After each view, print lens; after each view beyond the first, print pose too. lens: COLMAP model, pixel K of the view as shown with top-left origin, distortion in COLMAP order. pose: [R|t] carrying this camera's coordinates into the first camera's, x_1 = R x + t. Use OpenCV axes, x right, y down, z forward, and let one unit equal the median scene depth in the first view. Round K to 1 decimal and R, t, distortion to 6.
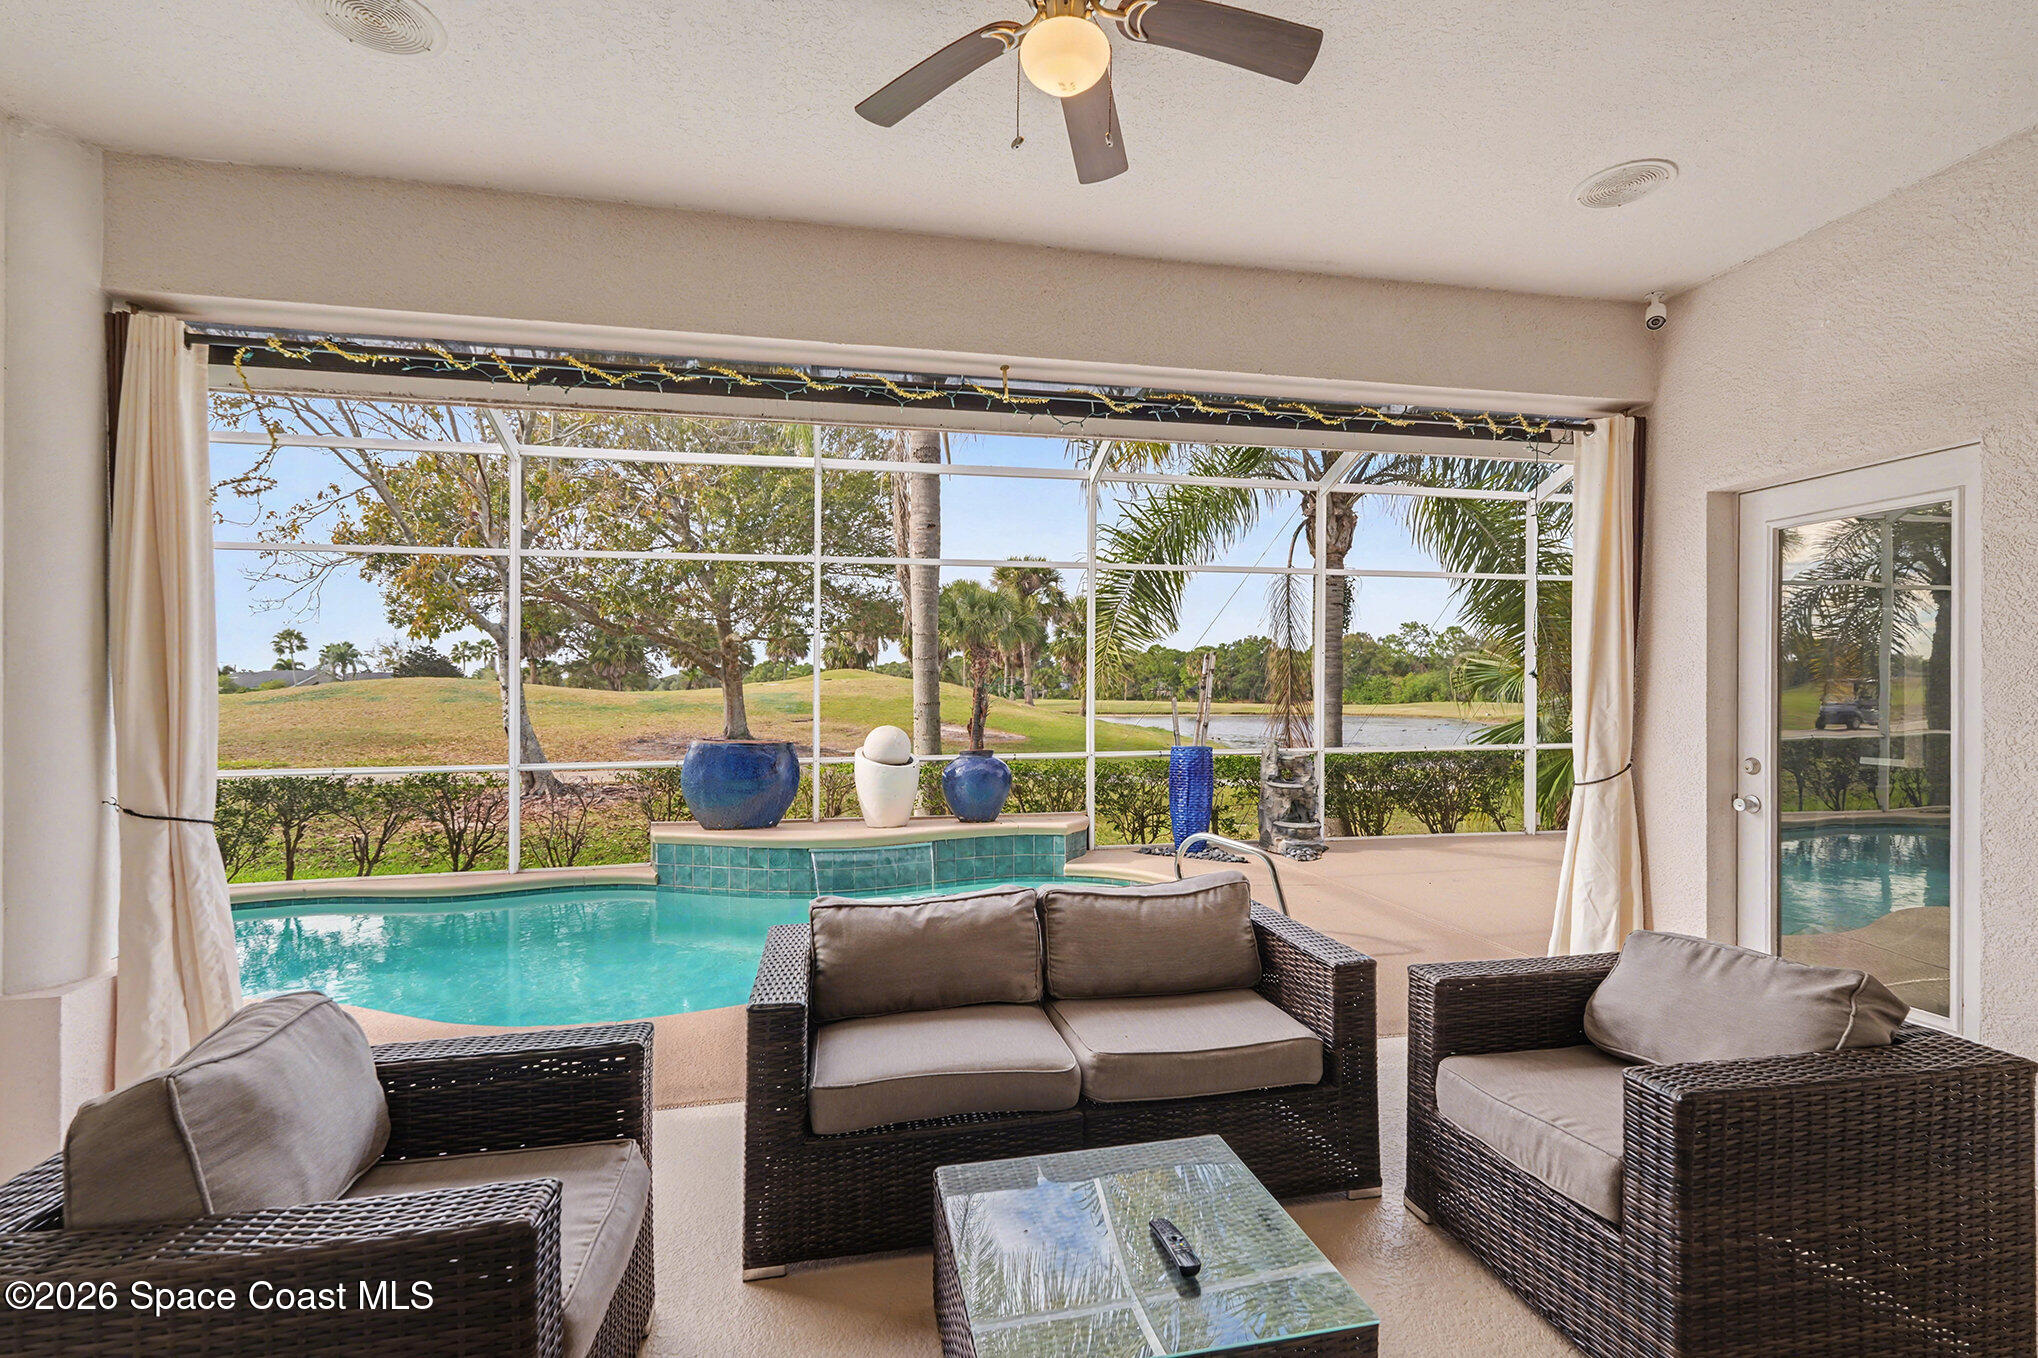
lens RADIAL K [[909.9, 0, 1028.3], [0, 909.9, 691.8], [0, 0, 1]] dist [0.001550, 0.000240]
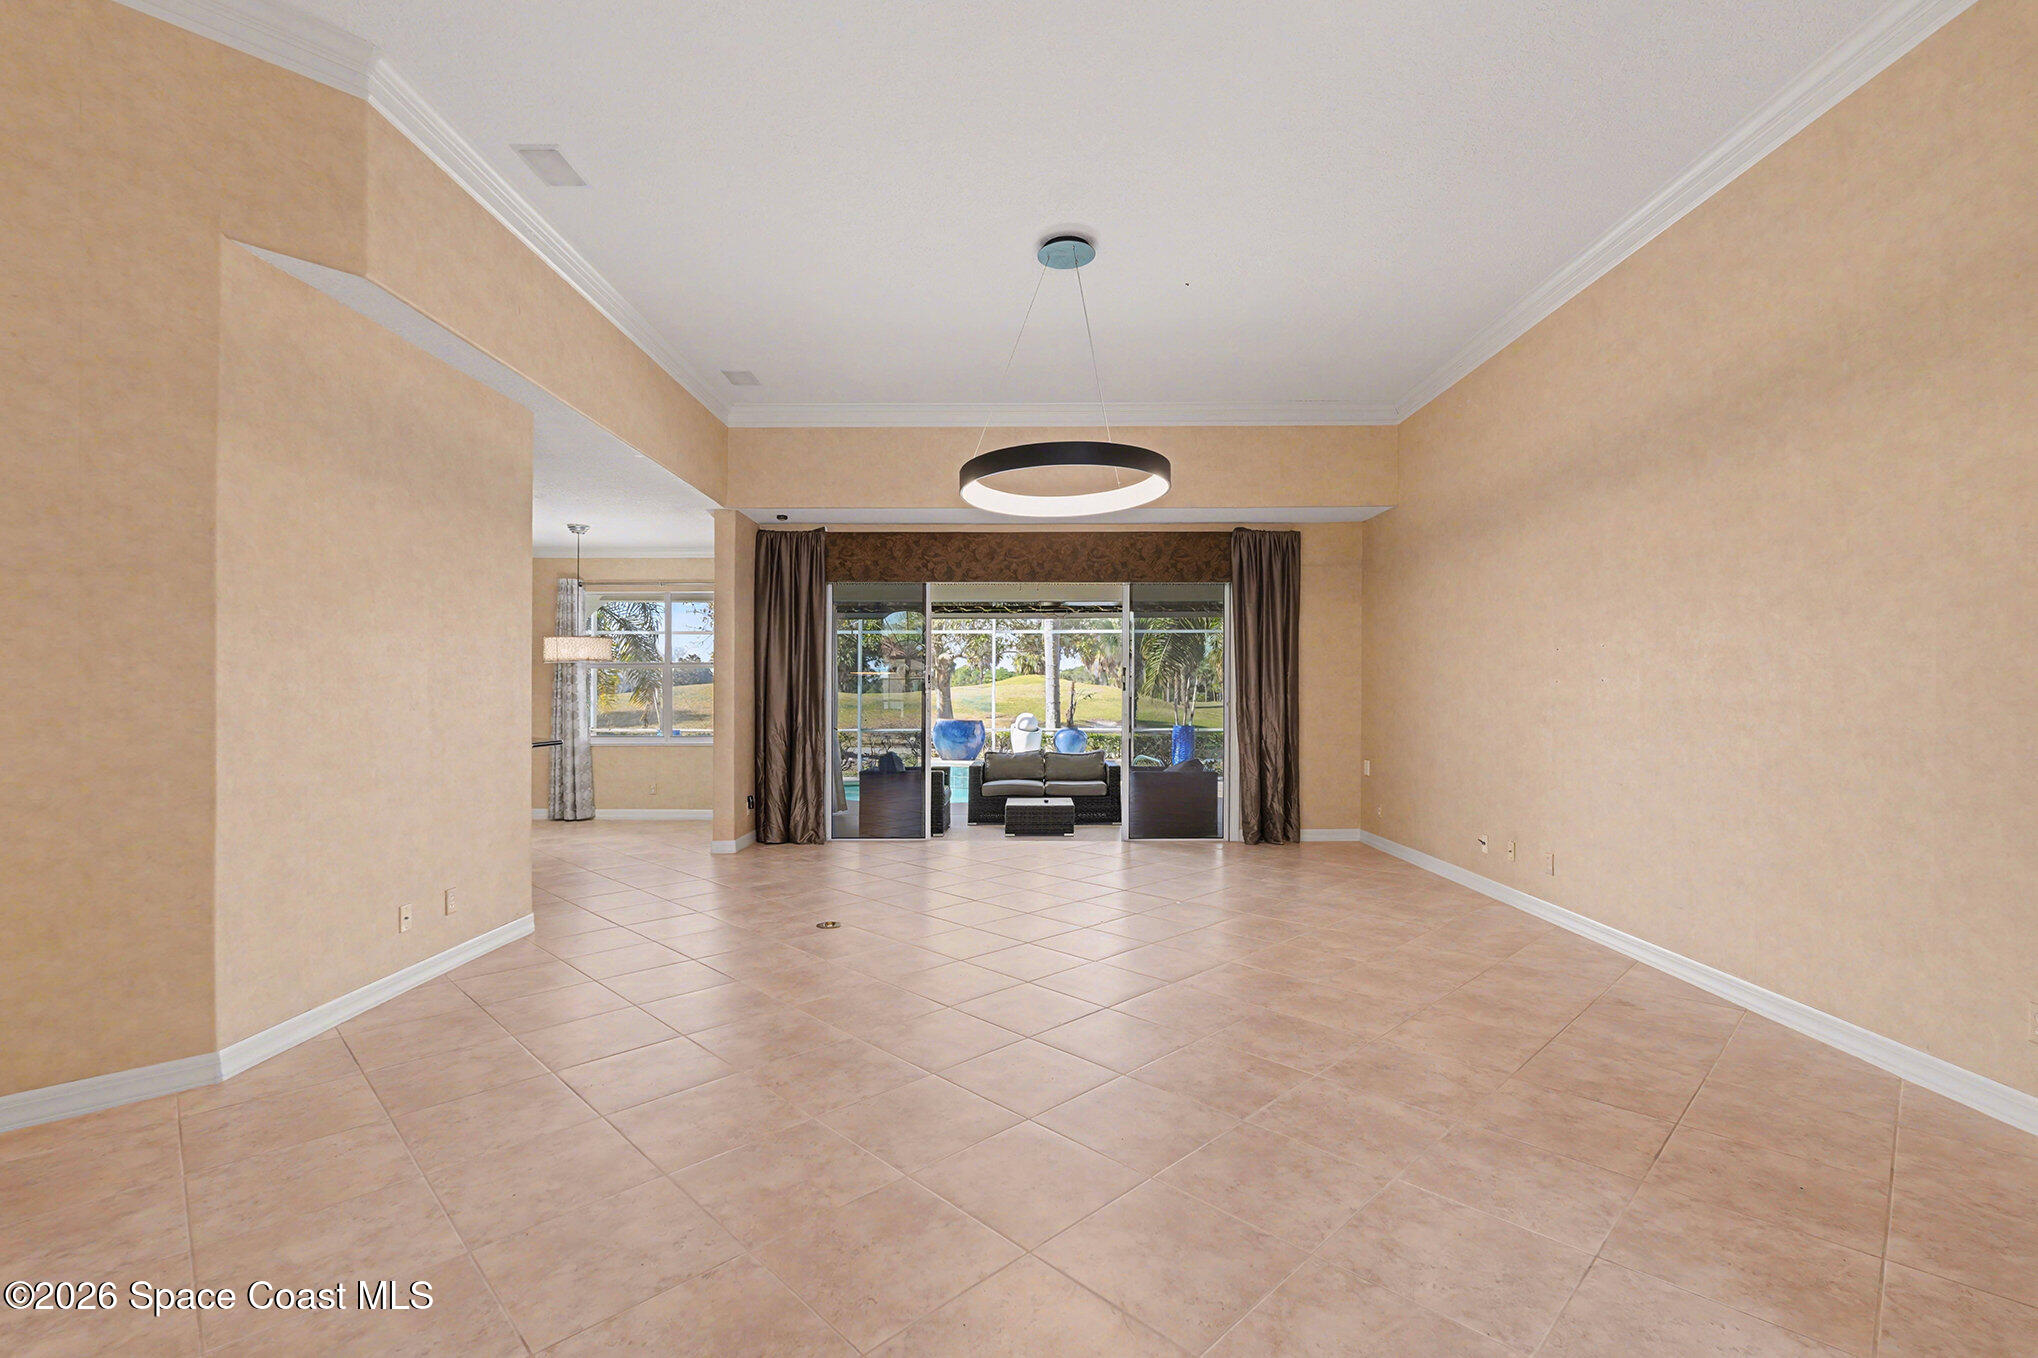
lens RADIAL K [[909.9, 0, 1028.3], [0, 909.9, 691.8], [0, 0, 1]] dist [0.001550, 0.000240]
pose [[0.977842, 0.003363, -0.209315, 0.111228], [-0.003952, 0.999989, -0.002398, -0.003127], [0.209305, 0.003172, 0.977845, -0.403899]]
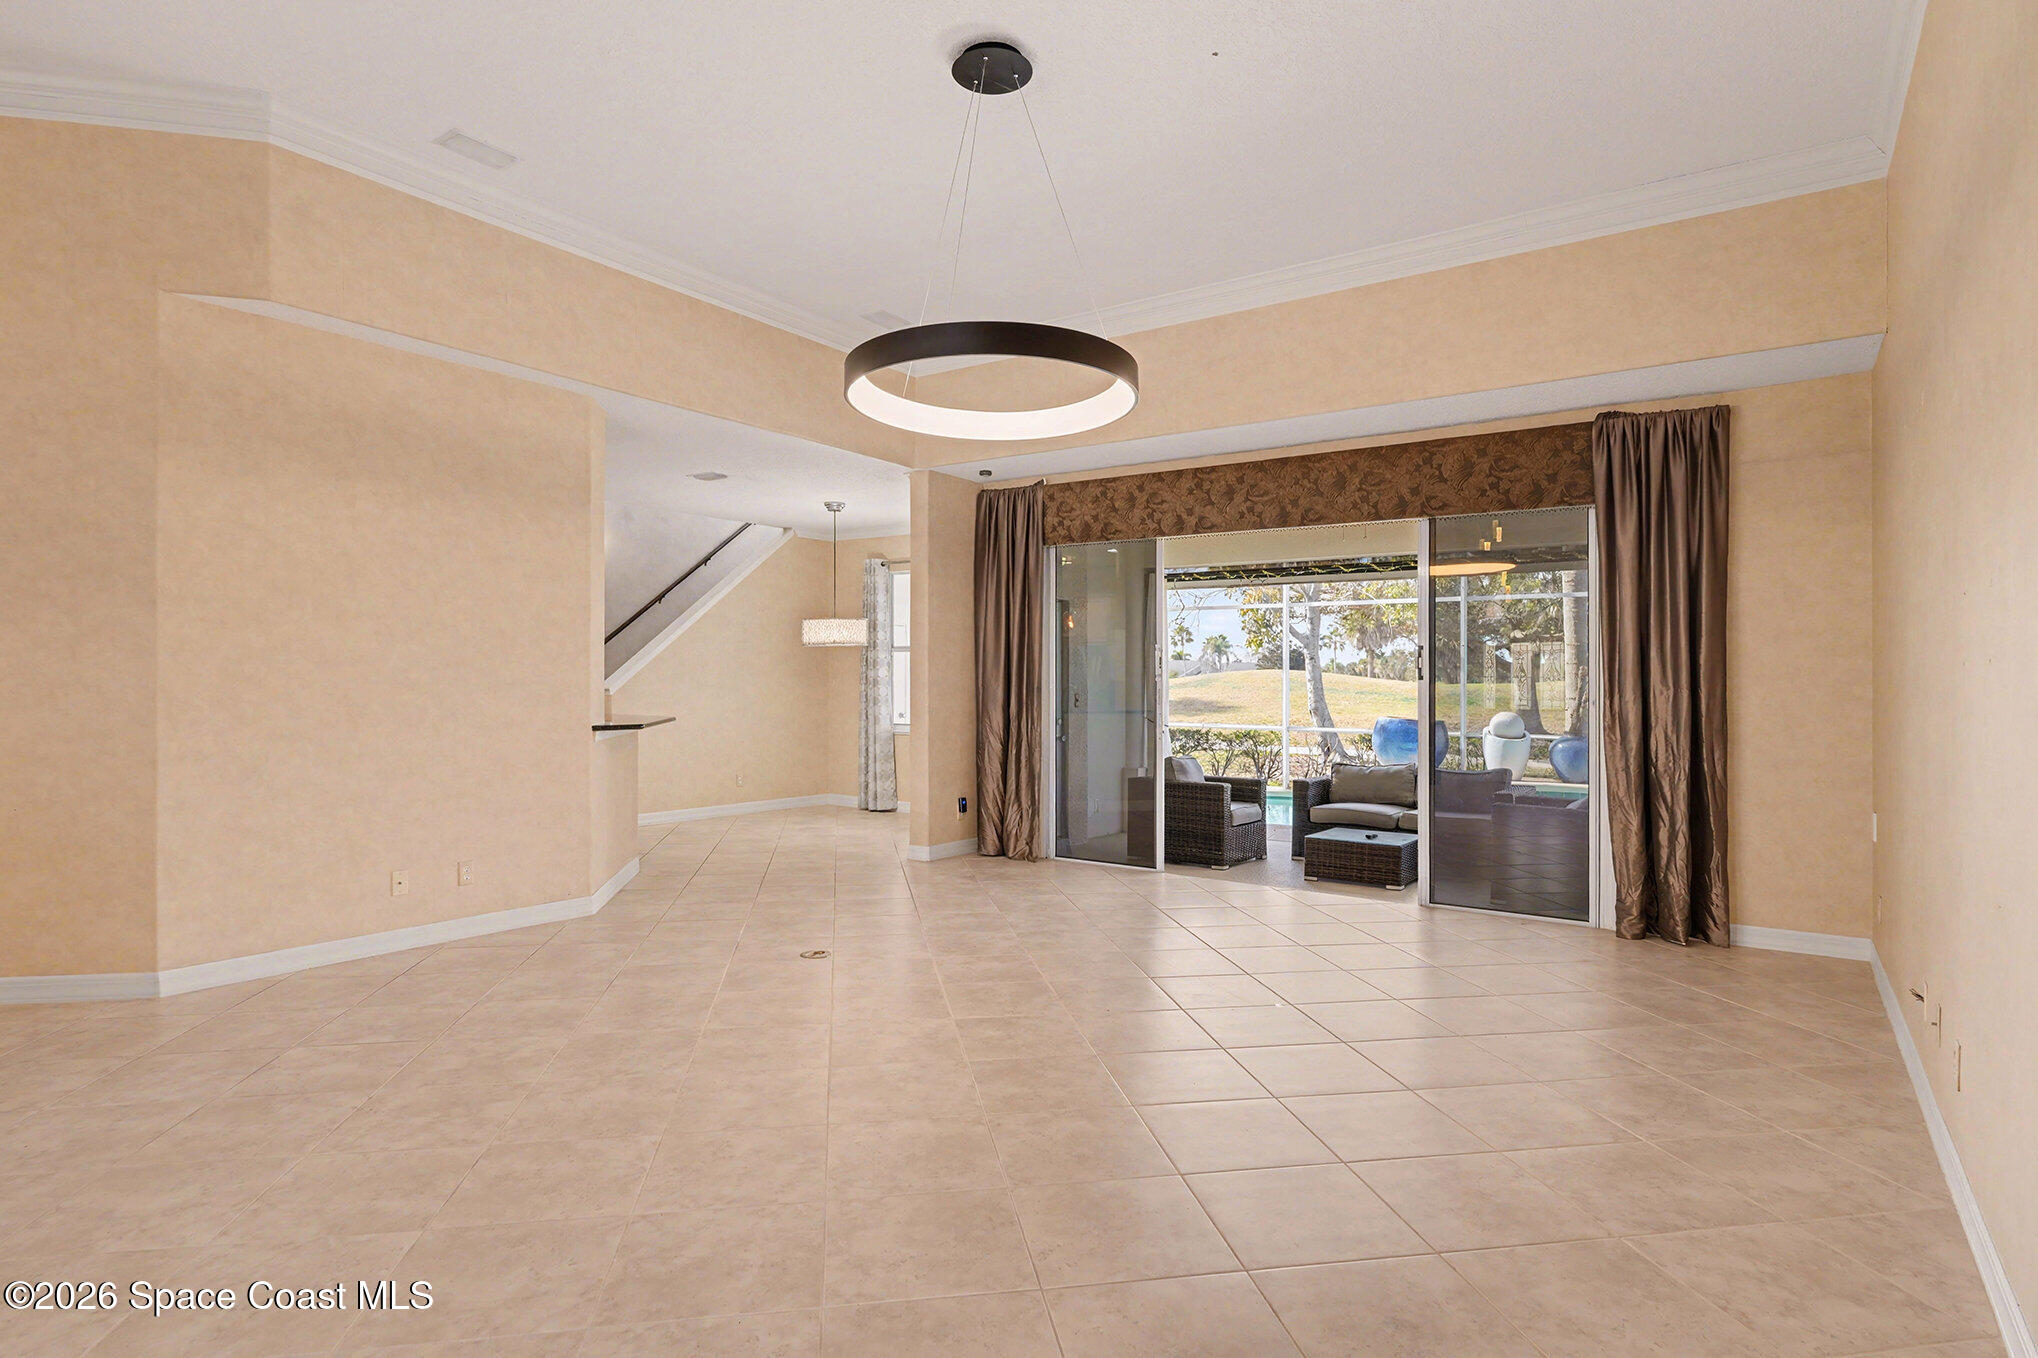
lens RADIAL K [[1080.2, 0, 1025.7], [0, 1080.2, 674.8], [0, 0, 1]] dist [0.000136, 0.001161]
pose [[0.679913, 0.007218, -0.733257, 0.232267], [-0.012878, 0.999915, -0.002098, -0.004206], [0.733180, 0.010870, 0.679948, -0.295160]]
